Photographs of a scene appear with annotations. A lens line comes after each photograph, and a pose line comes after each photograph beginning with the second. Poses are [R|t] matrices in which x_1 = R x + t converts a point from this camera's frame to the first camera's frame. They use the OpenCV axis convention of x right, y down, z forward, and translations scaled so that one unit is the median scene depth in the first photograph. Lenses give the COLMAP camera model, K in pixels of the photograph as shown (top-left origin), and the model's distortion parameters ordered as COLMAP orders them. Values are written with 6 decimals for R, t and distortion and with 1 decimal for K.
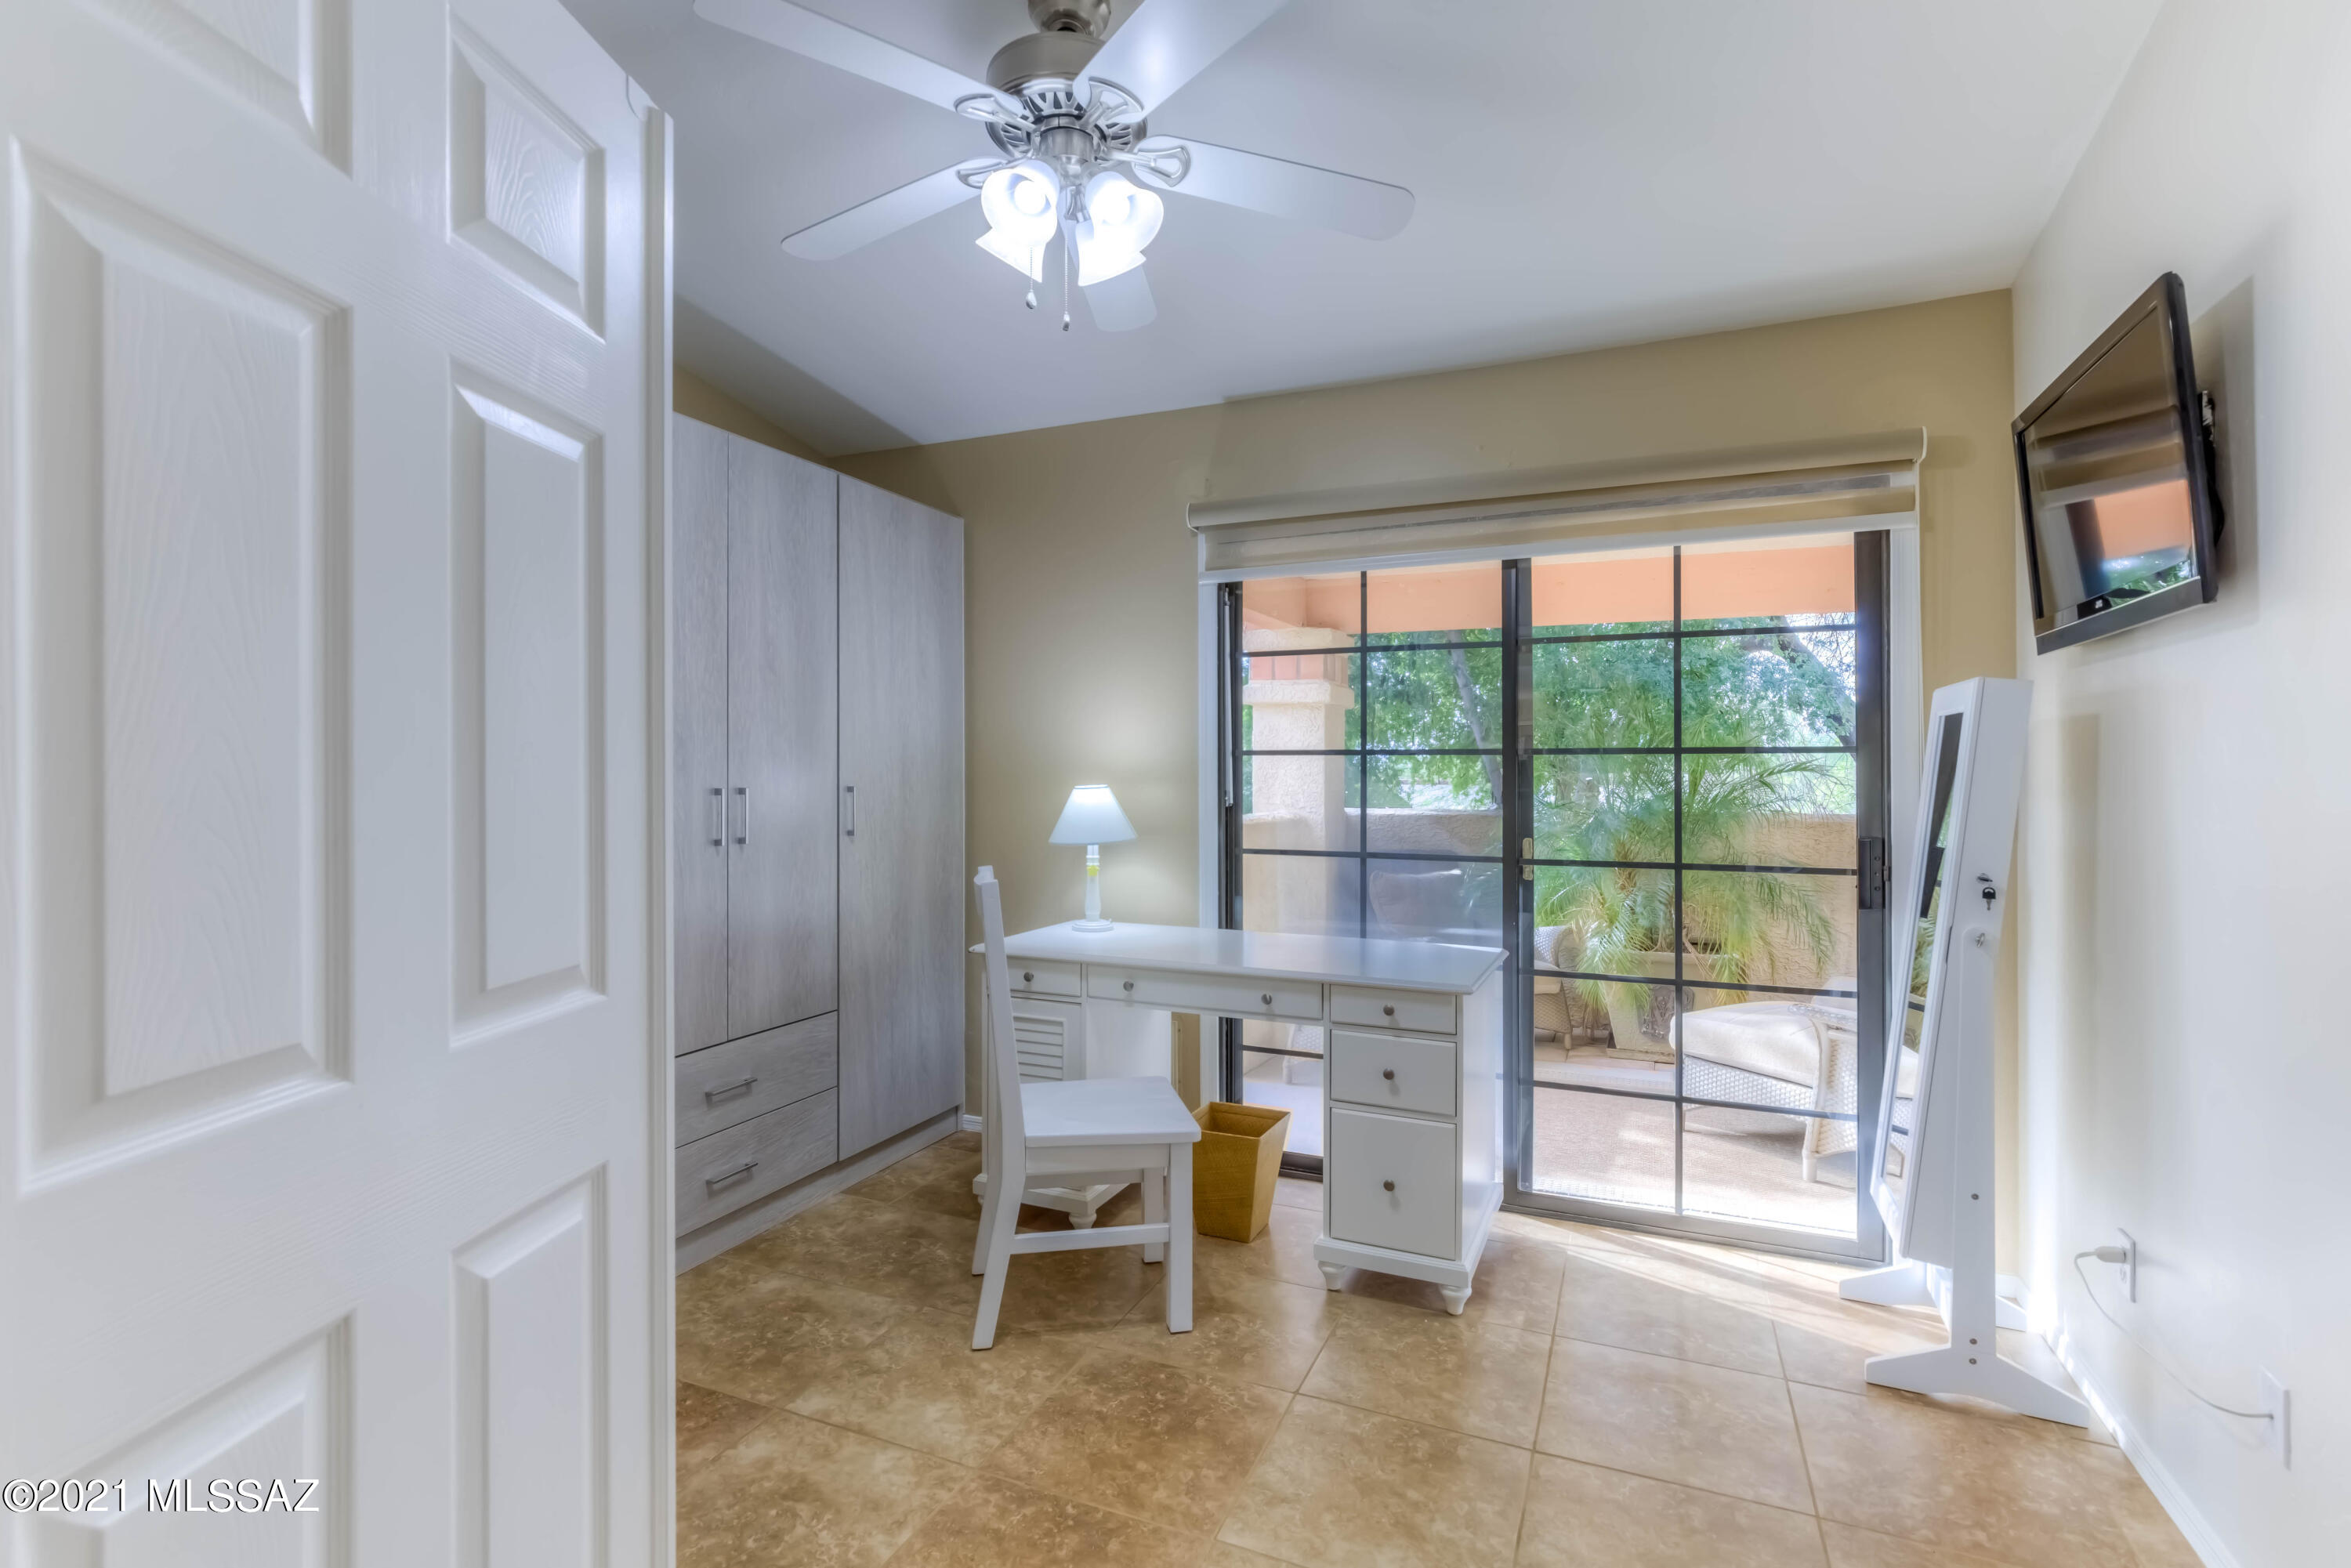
lens RADIAL K [[1080.4, 0, 1175.5], [0, 1080.4, 784.0], [0, 0, 1]] dist [0.000927, 0.000574]
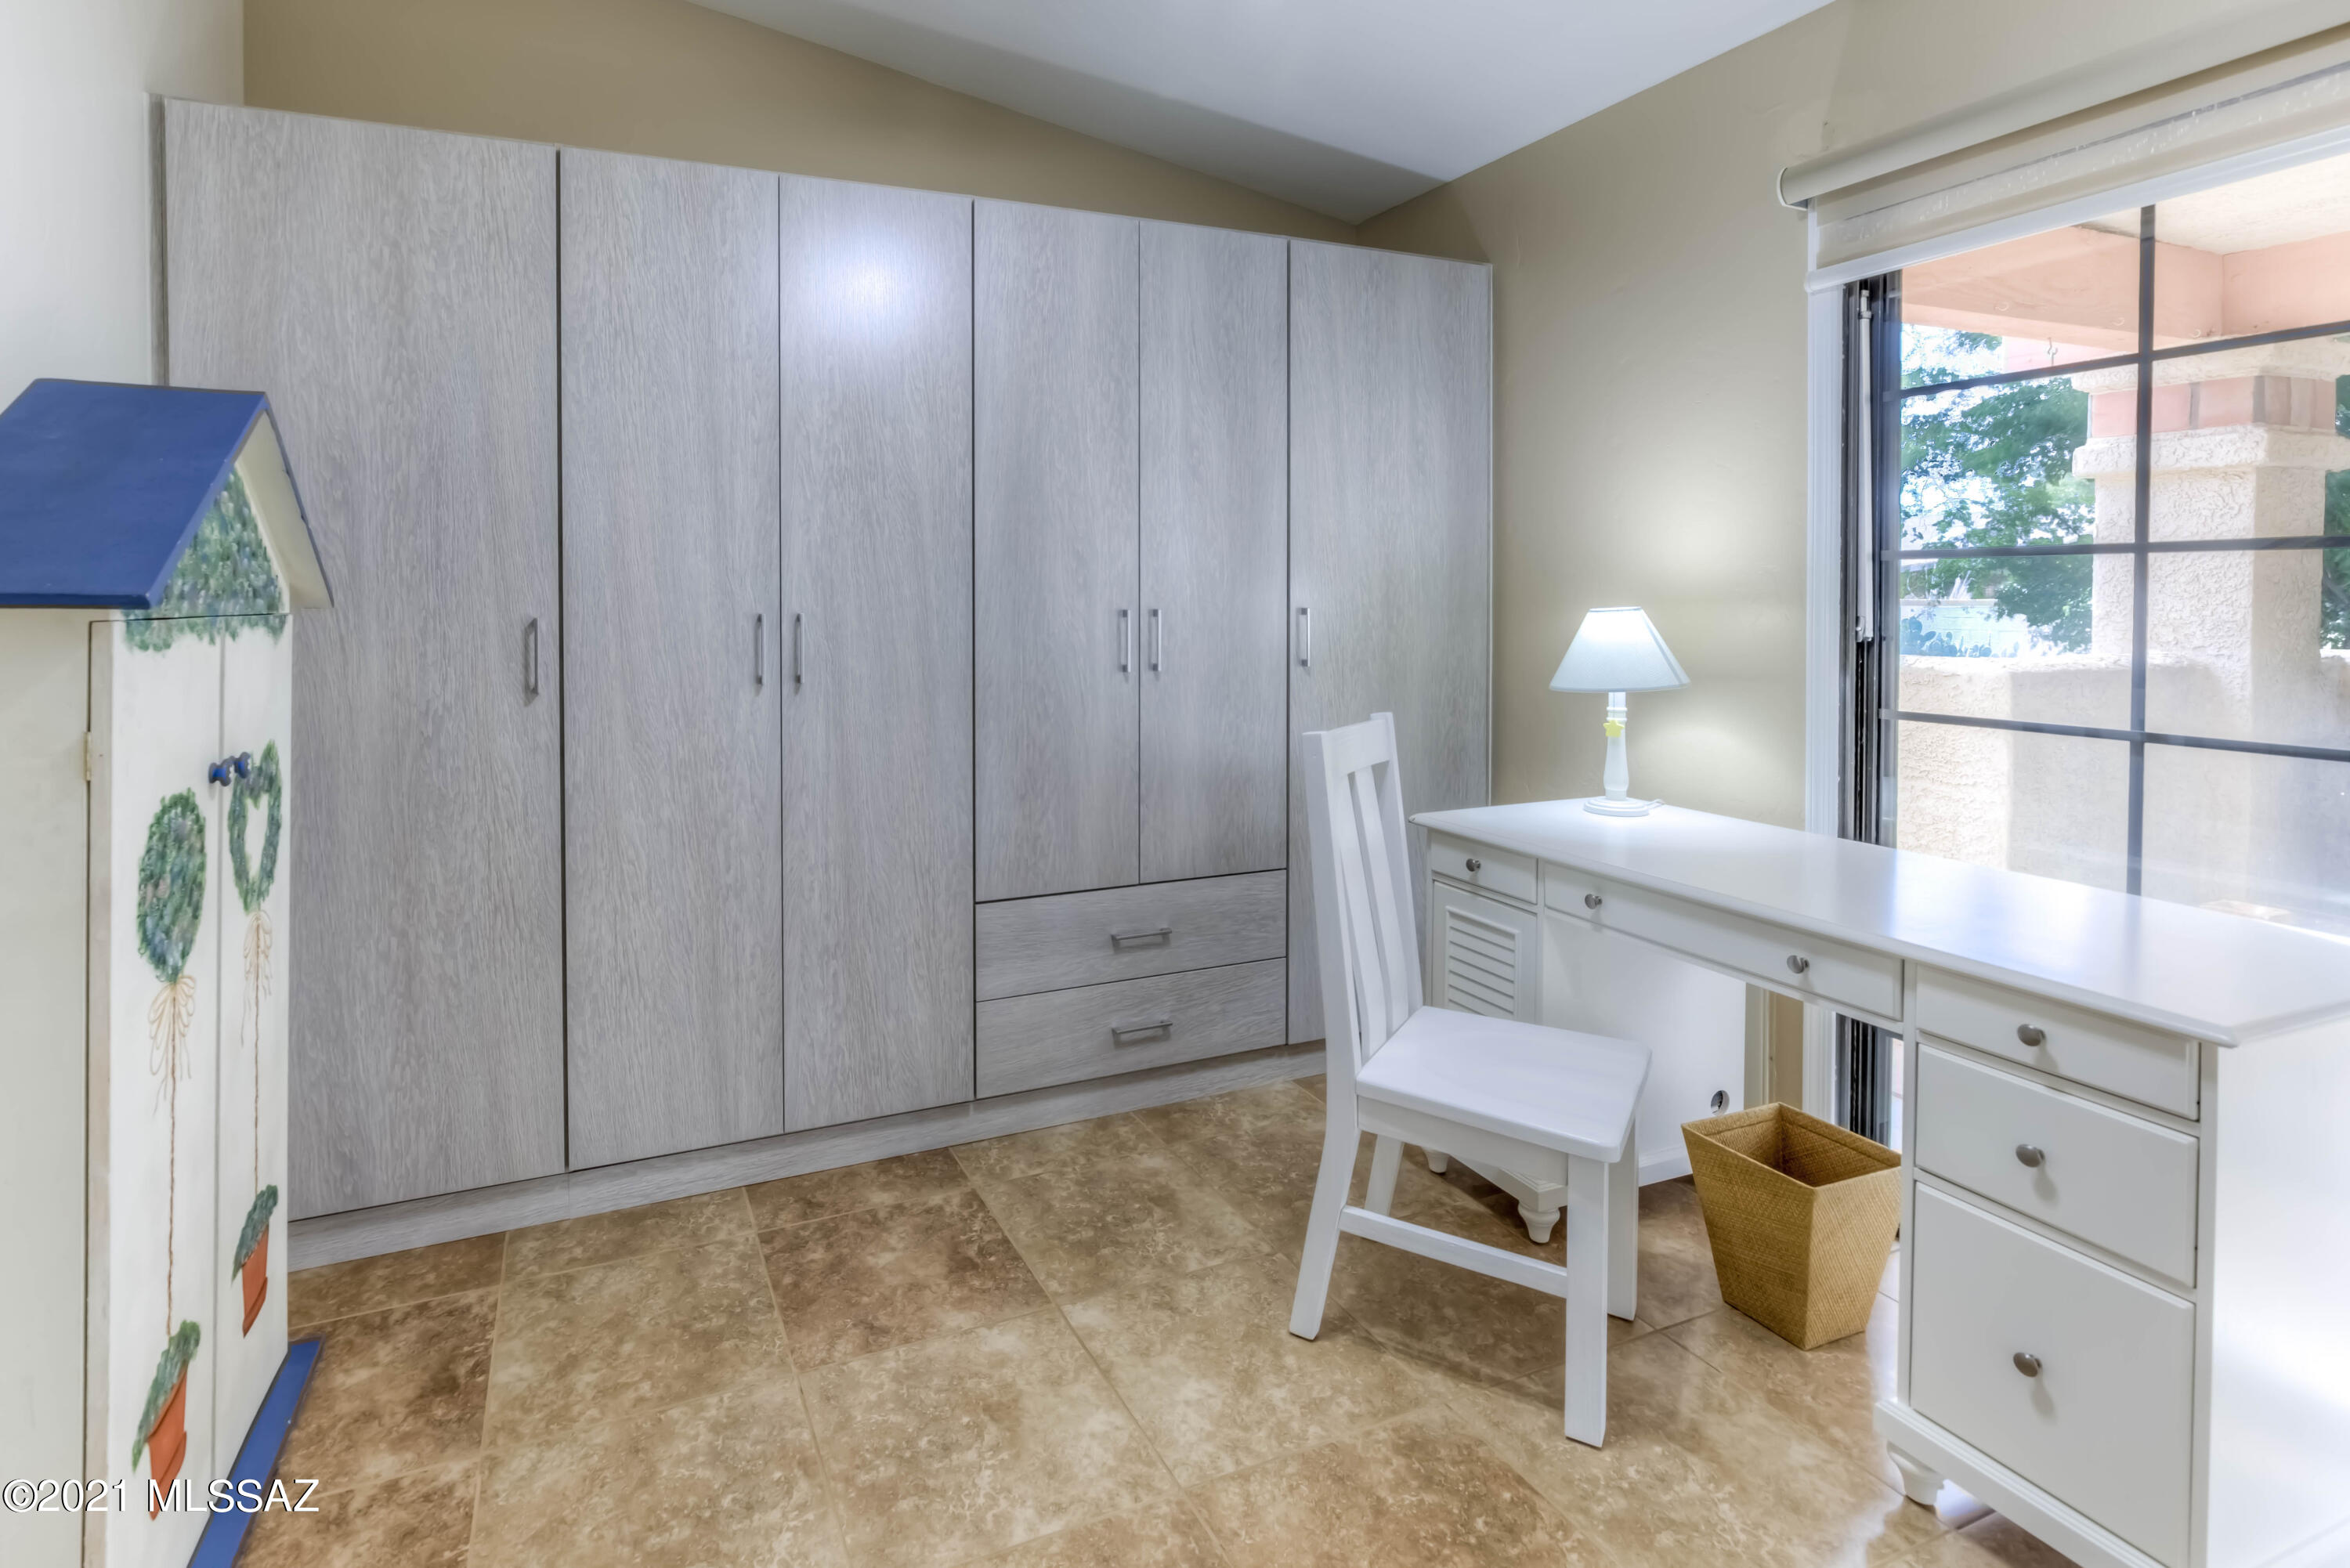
lens RADIAL K [[1158.7, 0, 1171.6], [0, 1158.7, 630.0], [0, 0, 1]] dist [-0.002506, 0.001044]
pose [[0.721513, 0.015367, -0.692230, 0.288108], [-0.000936, 0.999774, 0.021219, 0.000277], [0.692400, -0.014662, 0.721365, 0.312419]]
